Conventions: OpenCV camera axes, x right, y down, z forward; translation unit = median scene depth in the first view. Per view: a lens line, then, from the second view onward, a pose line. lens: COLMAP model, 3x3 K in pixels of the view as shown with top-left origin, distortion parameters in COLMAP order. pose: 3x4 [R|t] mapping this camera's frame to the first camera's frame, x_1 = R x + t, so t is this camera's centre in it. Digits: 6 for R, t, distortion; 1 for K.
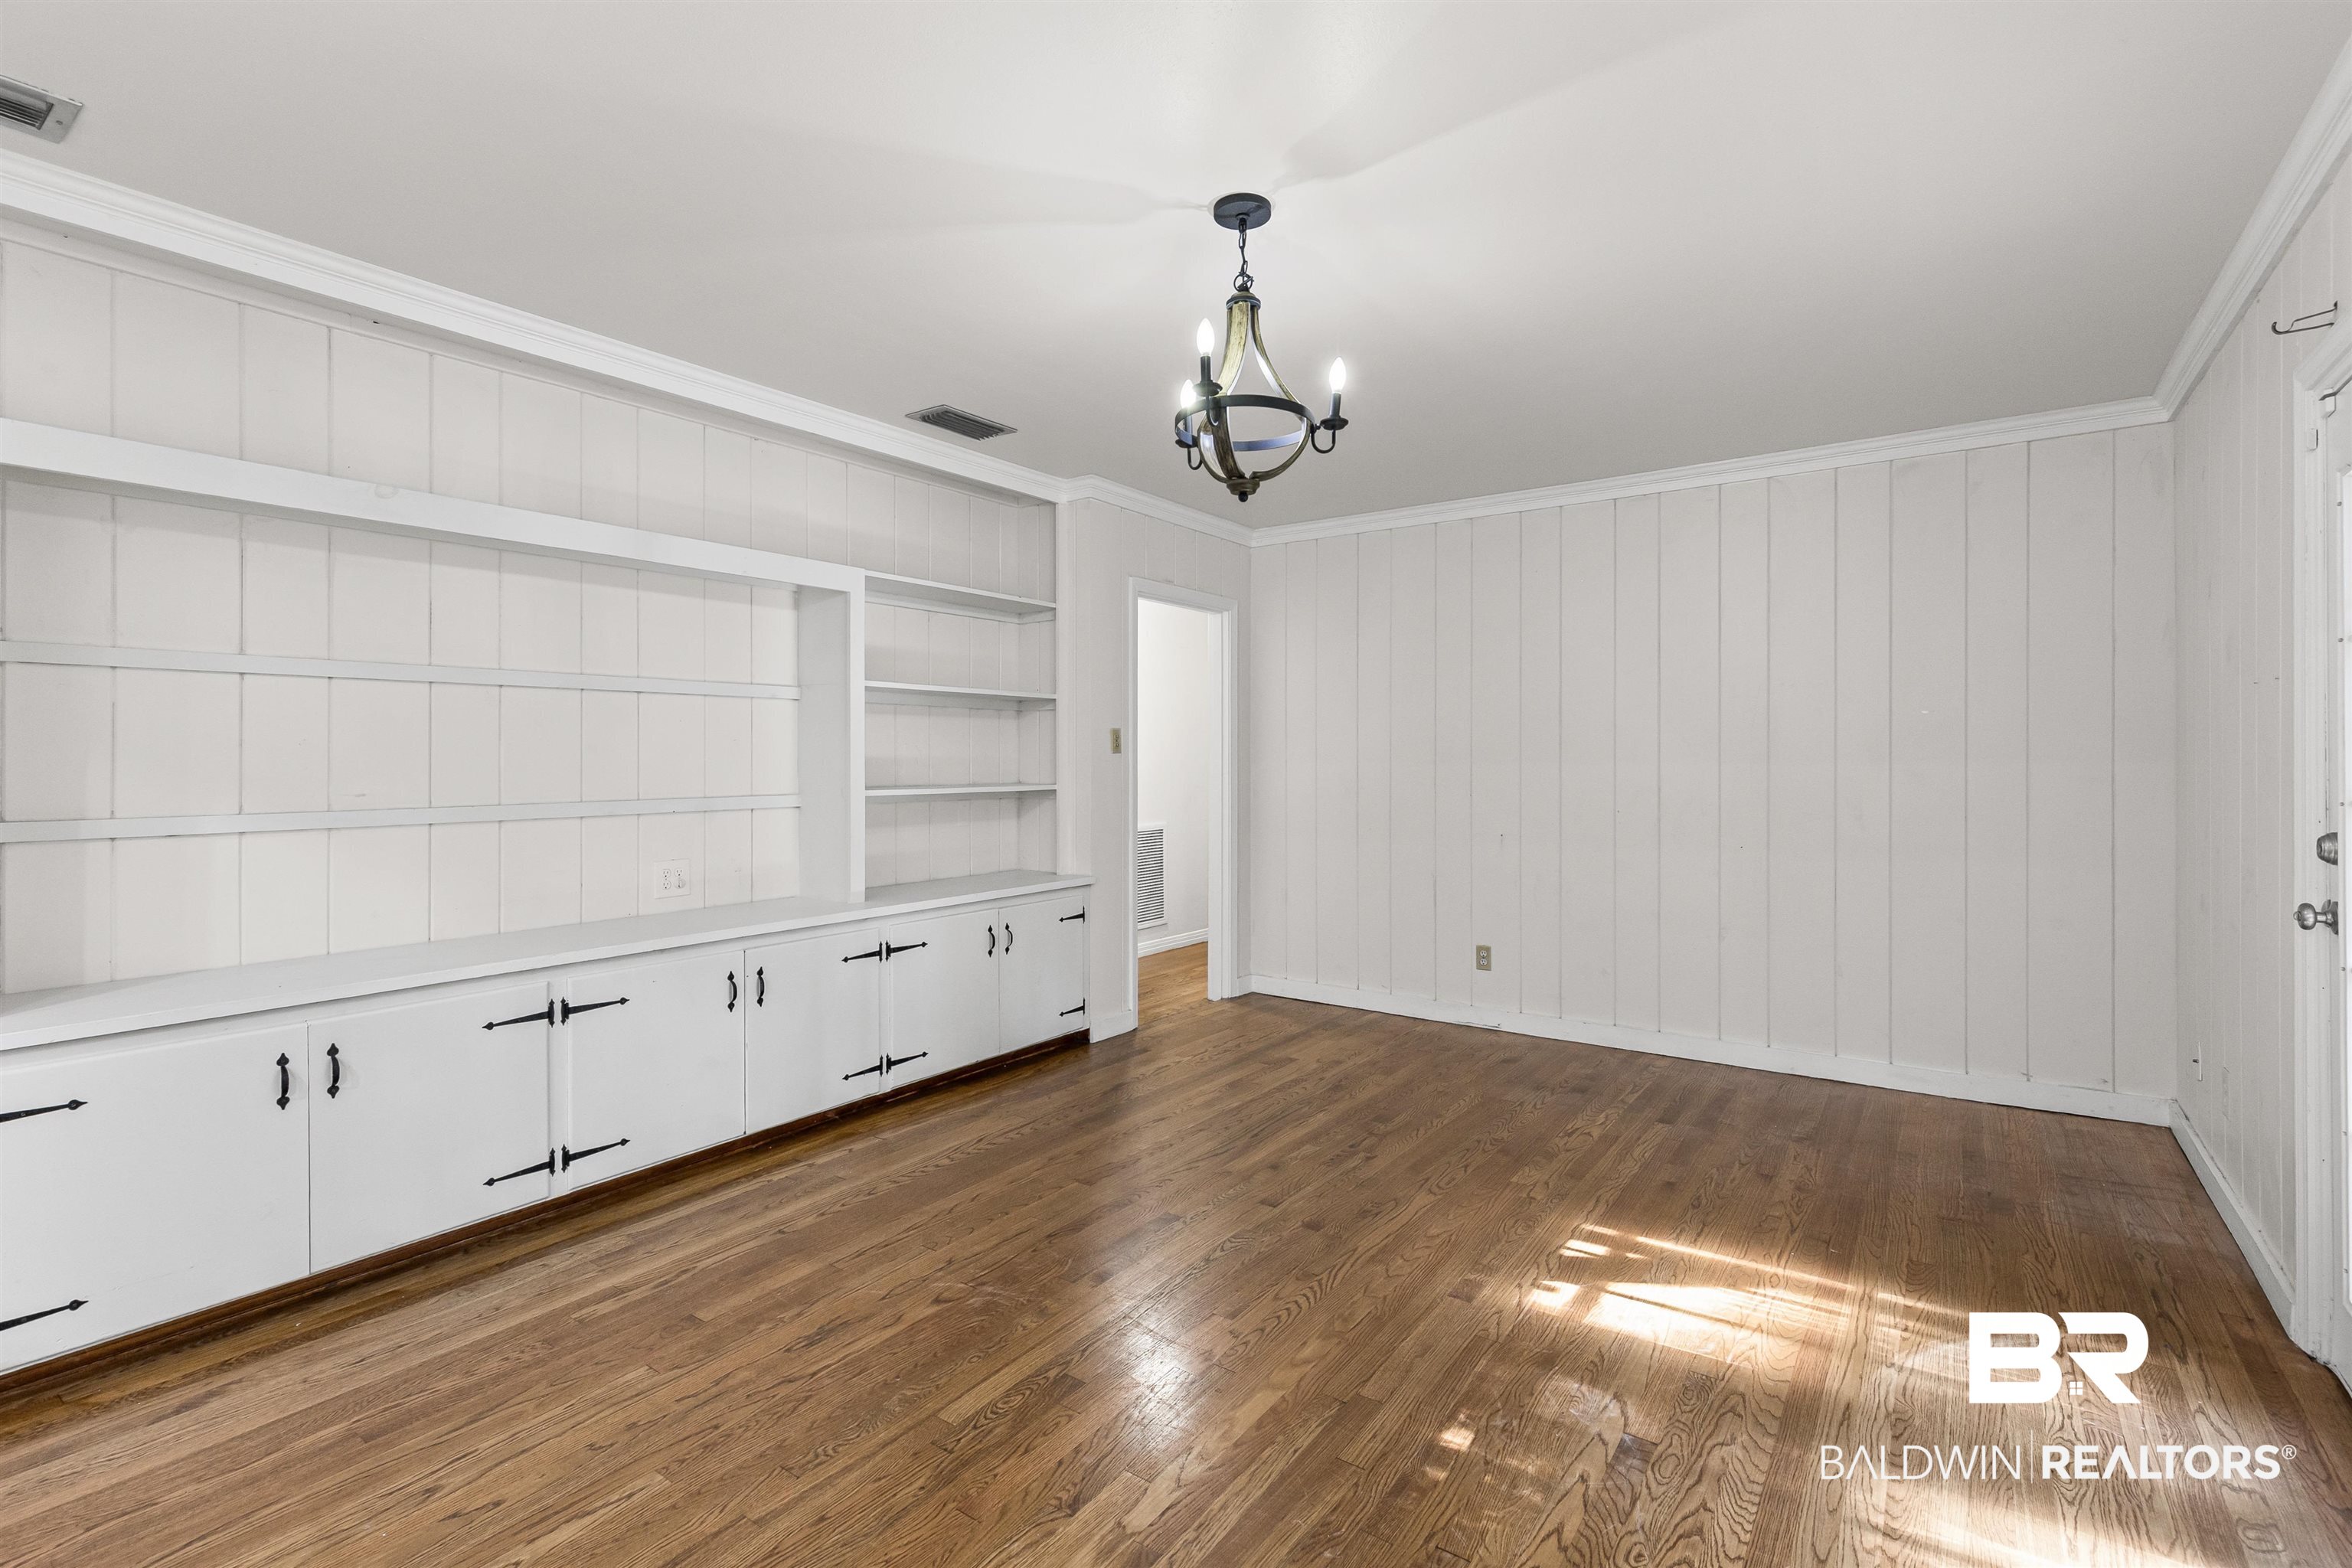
lens RADIAL K [[1093.2, 0, 1174.9], [0, 1093.2, 776.1], [0, 0, 1]] dist [0.003773, -0.000245]
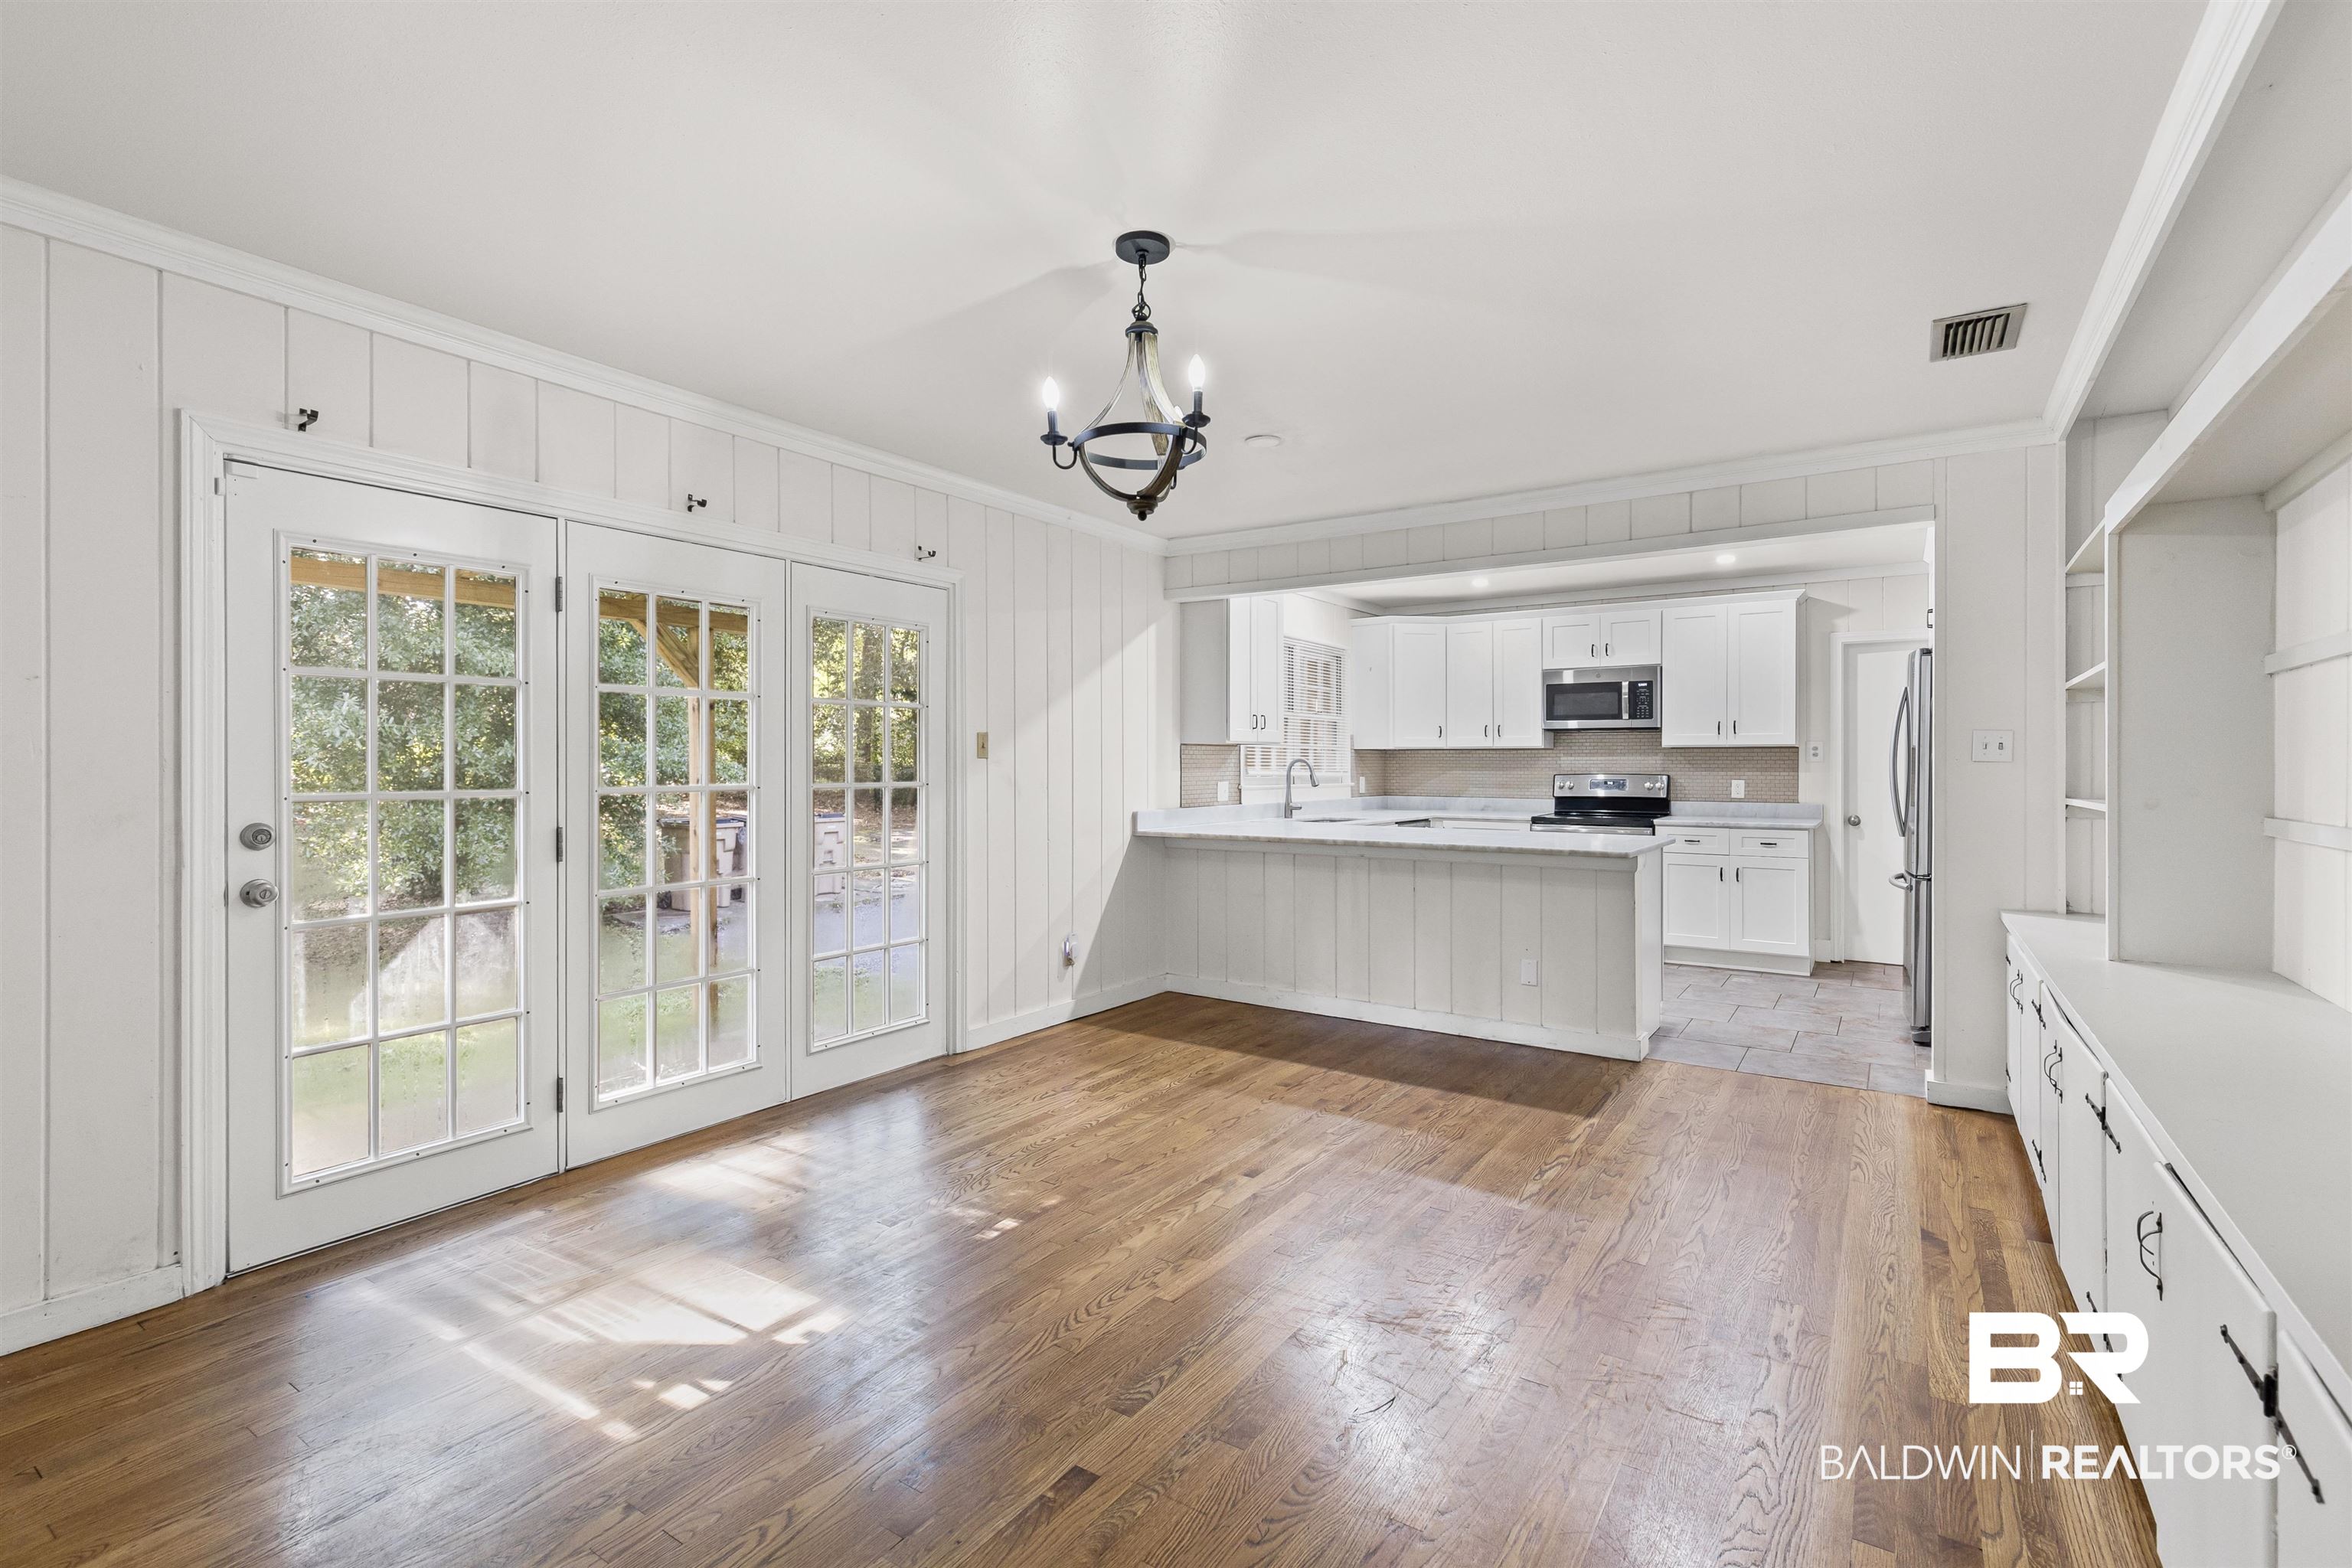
lens RADIAL K [[1093.2, 0, 1171.2], [0, 1093.2, 766.5], [0, 0, 1]] dist [0.003773, -0.000245]
pose [[-0.999522, 0.001763, -0.030872, 0.063969], [0.001310, 0.999891, 0.014710, -0.023664], [0.030895, 0.014662, -0.999415, 1.903969]]
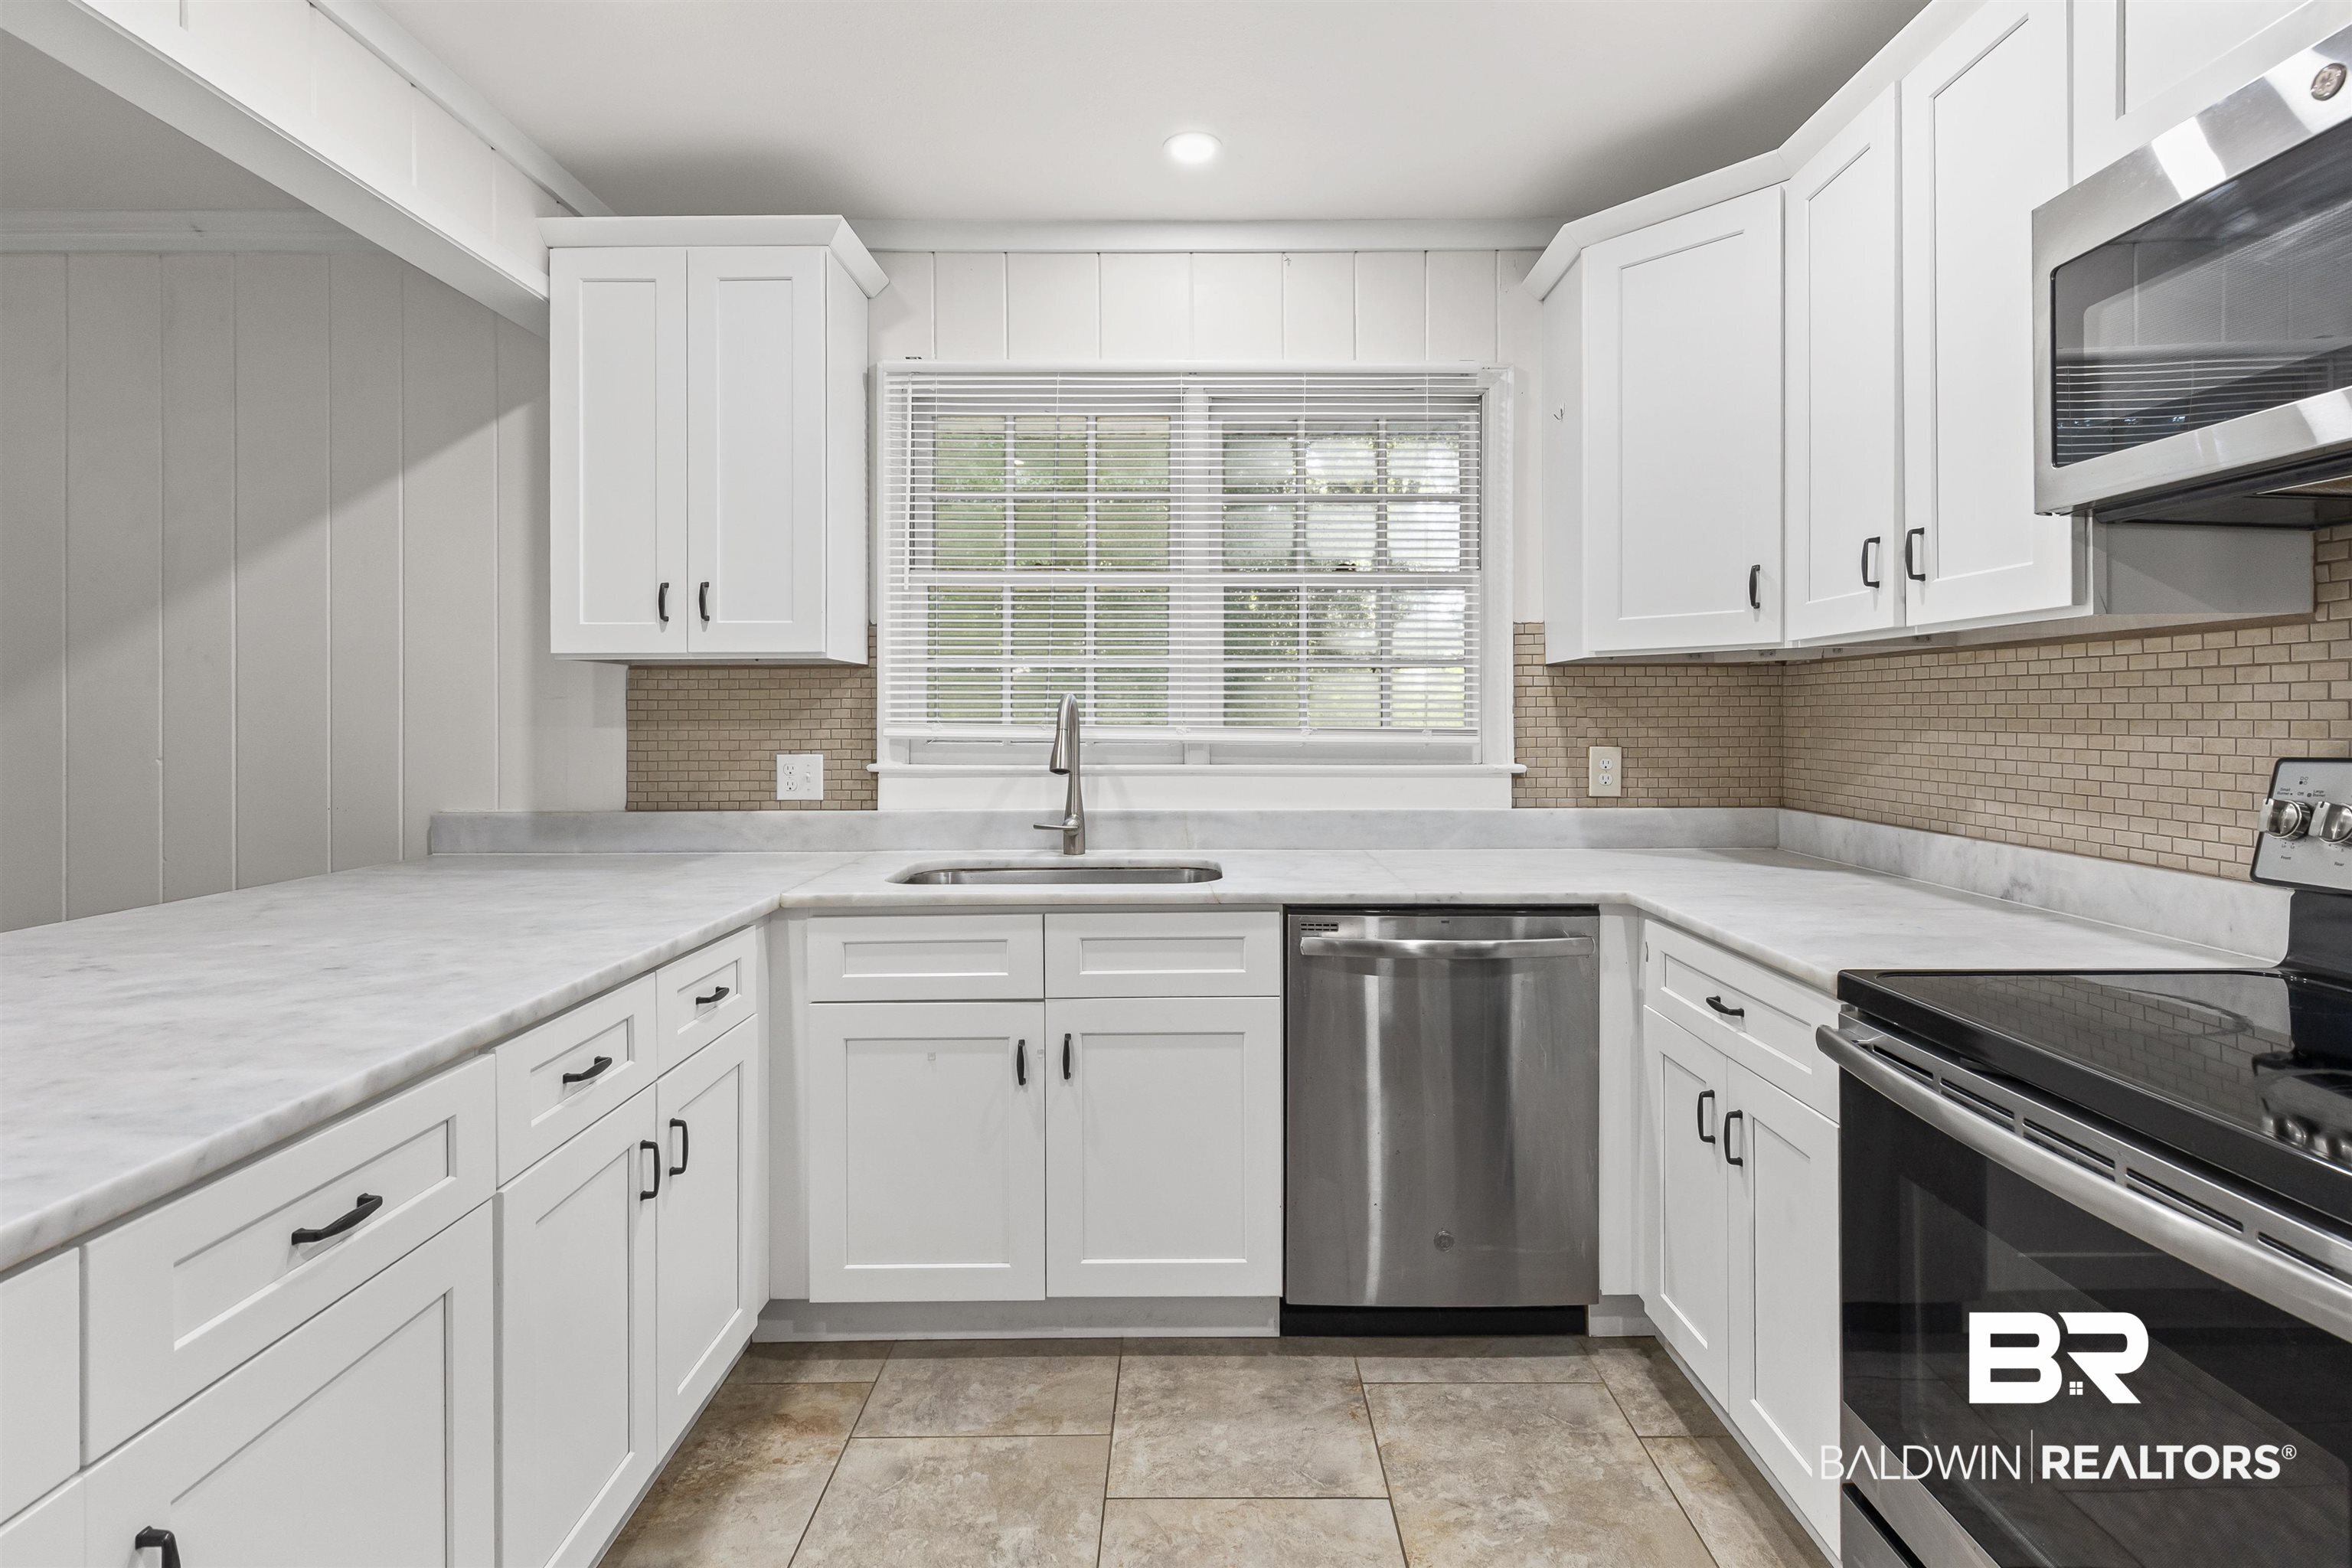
lens RADIAL K [[1093.2, 0, 1191.0], [0, 1093.2, 710.6], [0, 0, 1]] dist [0.003773, -0.000245]
pose [[-0.579048, 0.008125, 0.815253, -1.176727], [0.015135, 0.999885, 0.000784, 0.010776], [-0.815153, 0.012793, -0.579105, -0.253379]]
